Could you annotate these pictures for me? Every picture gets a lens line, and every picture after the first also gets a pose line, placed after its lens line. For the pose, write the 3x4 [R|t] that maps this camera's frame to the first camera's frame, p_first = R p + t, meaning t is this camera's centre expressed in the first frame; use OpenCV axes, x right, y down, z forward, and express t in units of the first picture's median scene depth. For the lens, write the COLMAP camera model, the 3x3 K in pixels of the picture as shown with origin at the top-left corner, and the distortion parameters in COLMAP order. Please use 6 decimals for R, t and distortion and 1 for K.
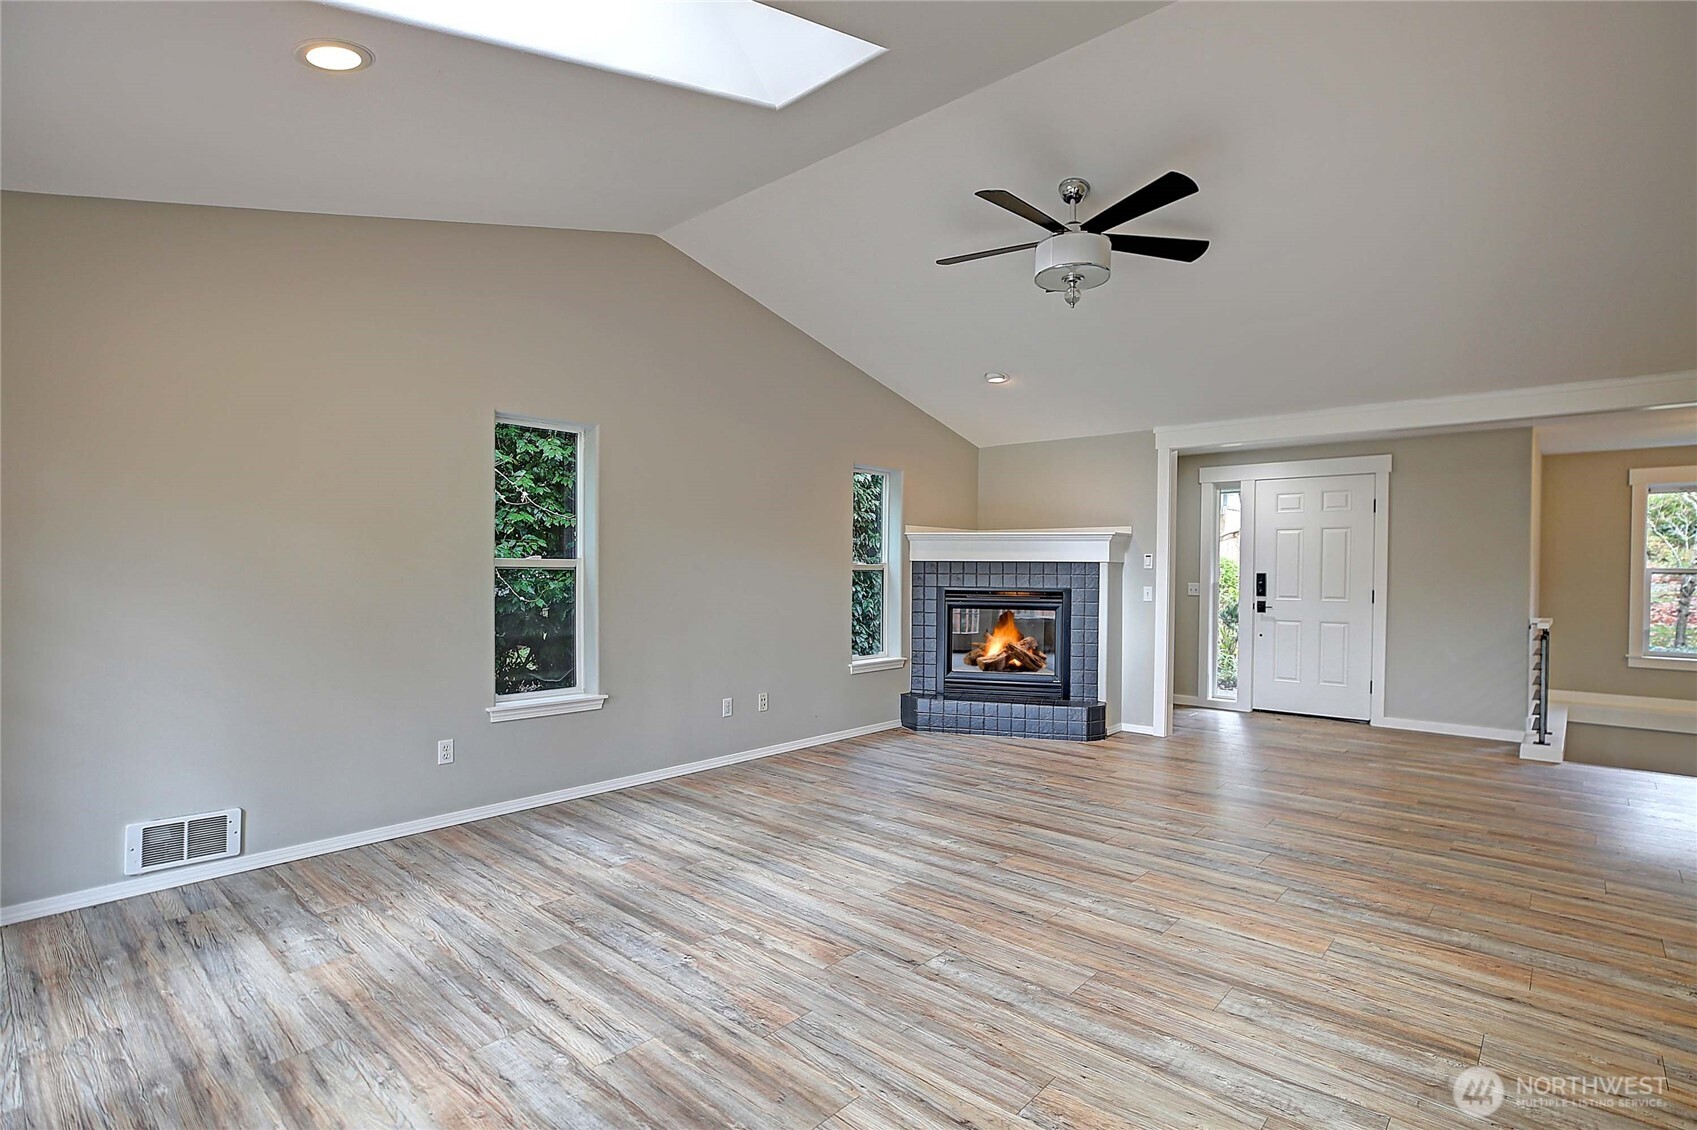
lens RADIAL K [[814.6, 0, 864.9], [0, 814.6, 586.2], [0, 0, 1]] dist [-0.015296, 0.000708]
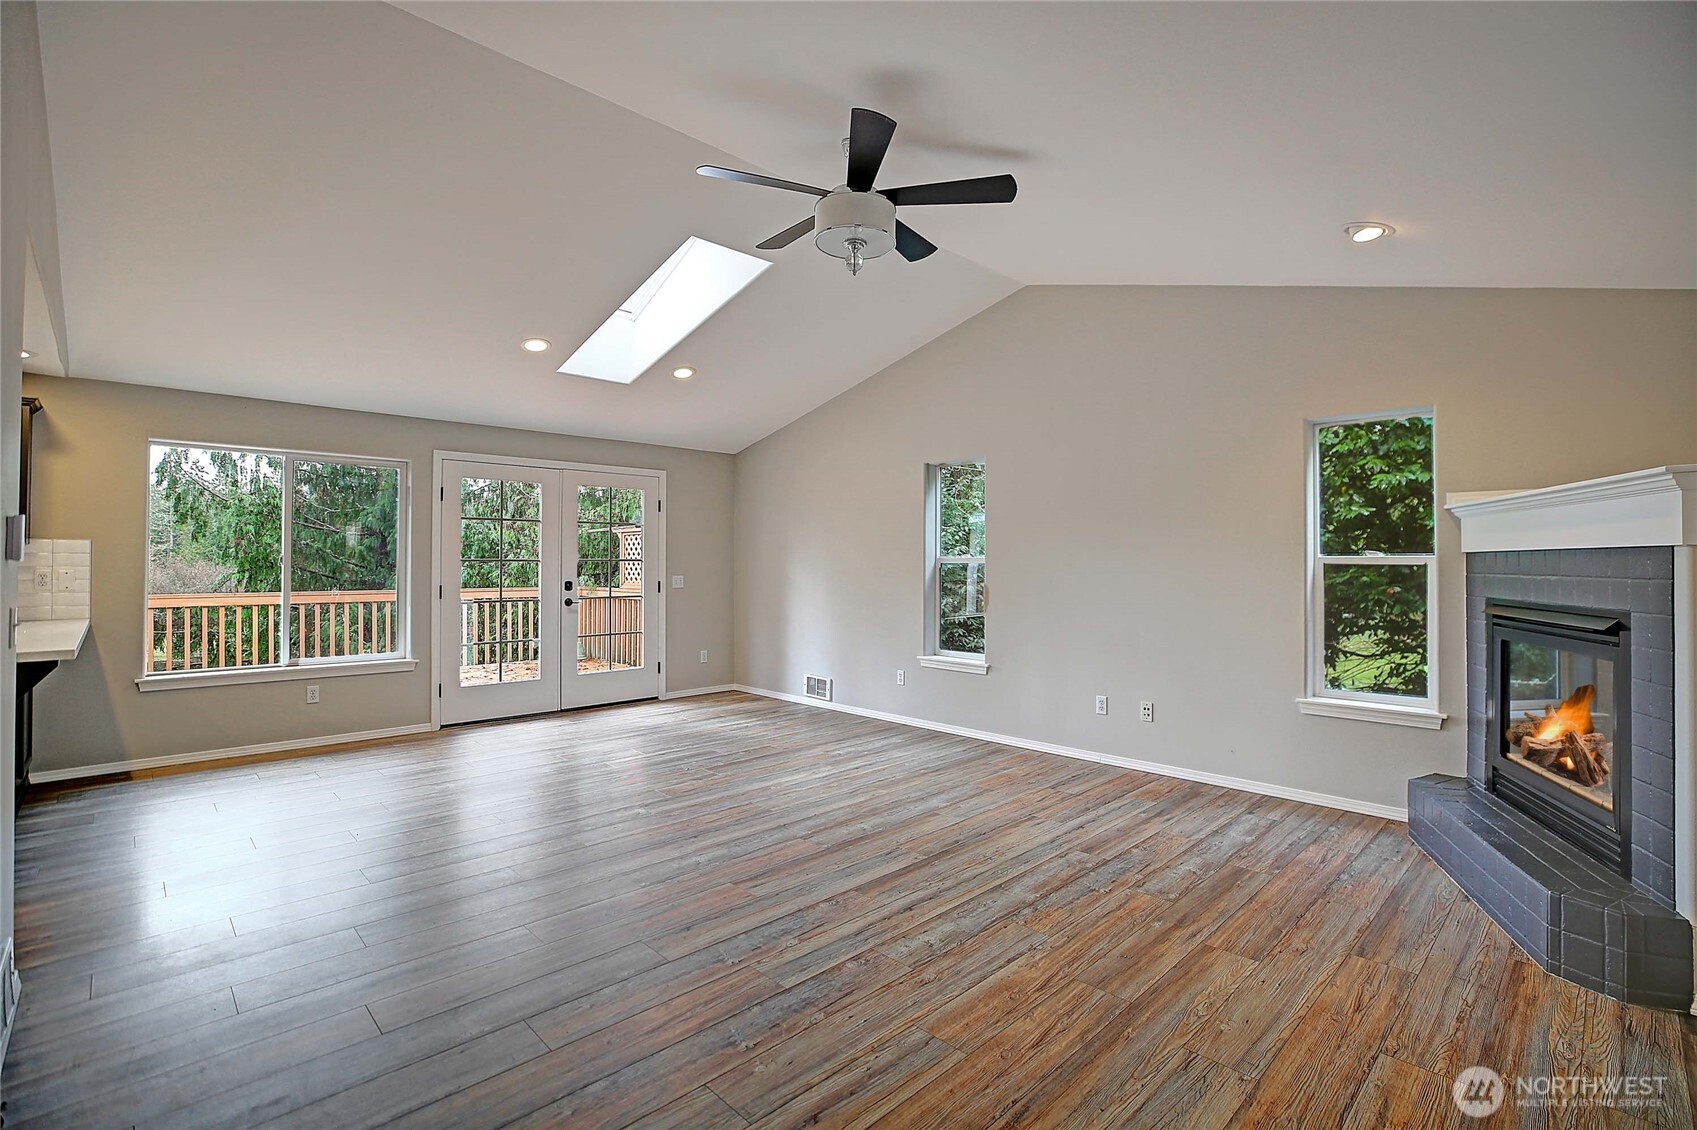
lens RADIAL K [[770.6, 0, 861.6], [0, 770.6, 558.7], [0, 0, 1]] dist [-0.038548, 0.017262]
pose [[-0.064867, -0.012002, -0.997822, 1.037868], [-0.021586, 0.999711, -0.010622, -0.017108], [0.997660, 0.020850, -0.065107, 1.007944]]
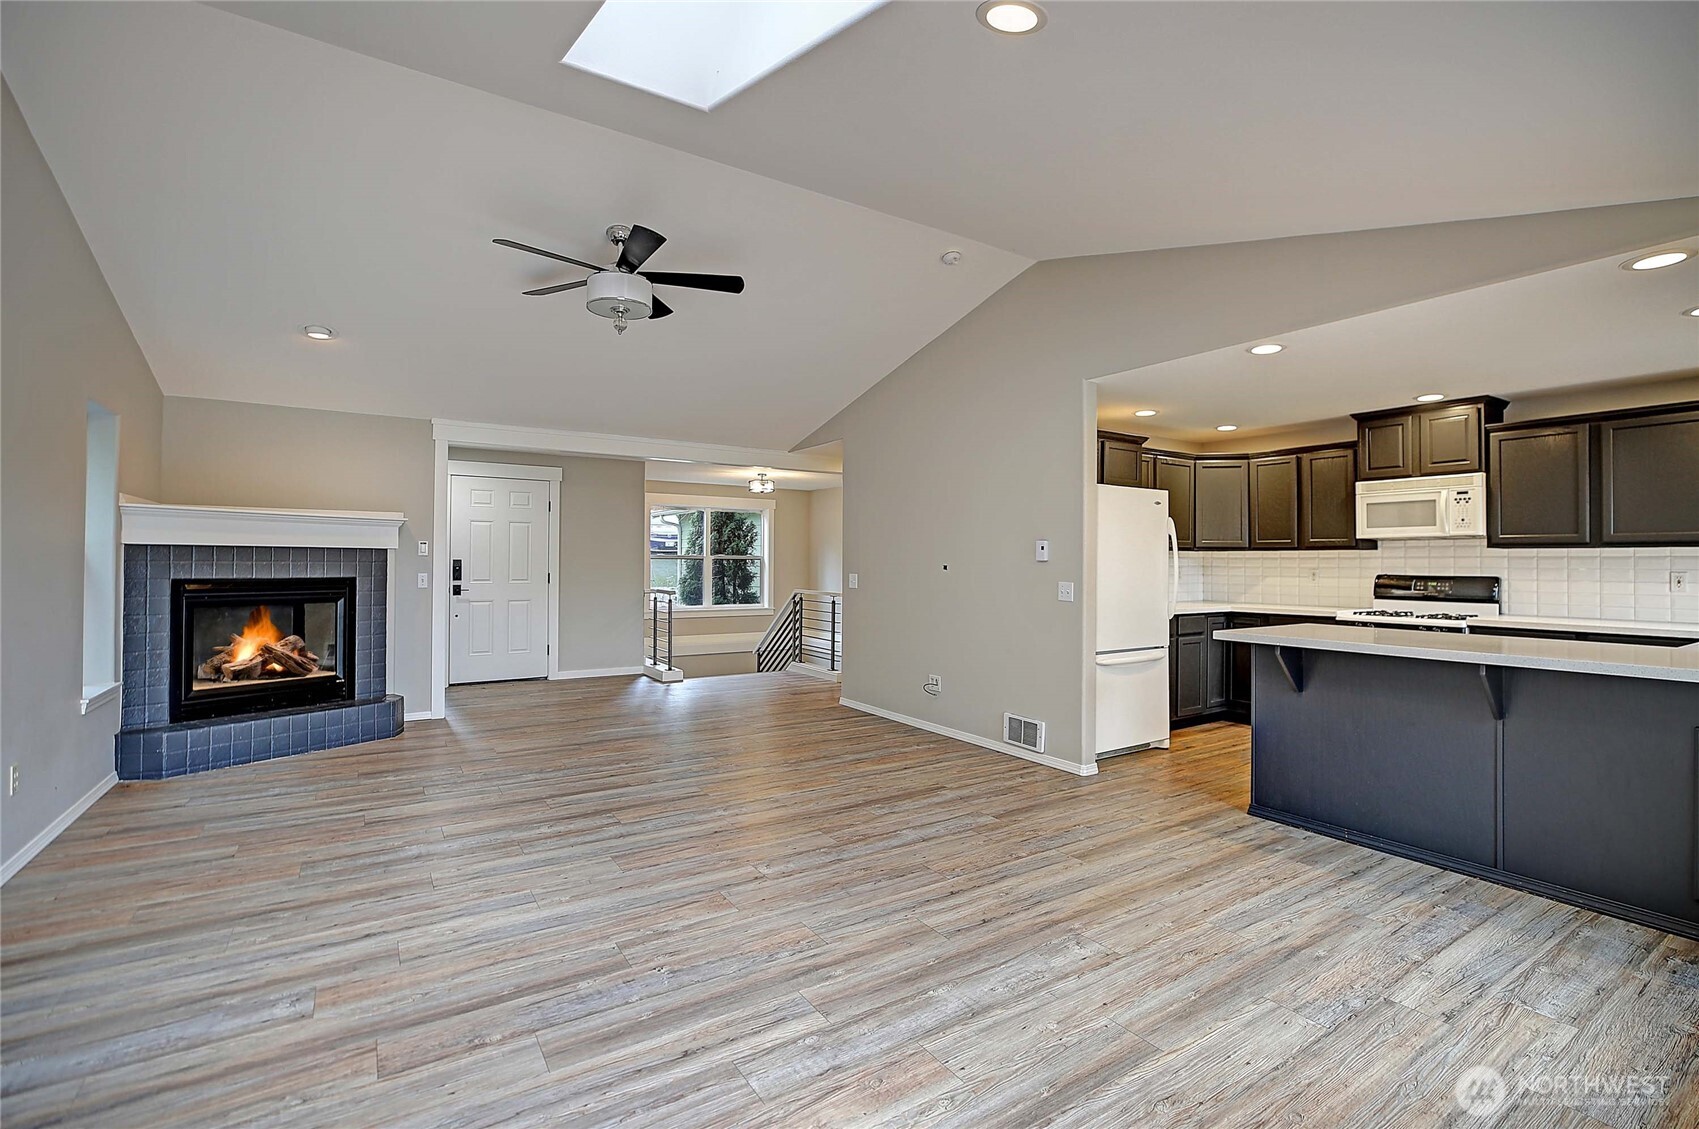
lens RADIAL K [[771.5, 0, 862.7], [0, 771.5, 558.2], [0, 0, 1]] dist [-0.038548, 0.017262]
pose [[0.263234, -0.000064, 0.964732, -0.675184], [0.015883, 0.999865, -0.004268, -0.009004], [-0.964601, 0.016447, 0.263200, 0.353072]]
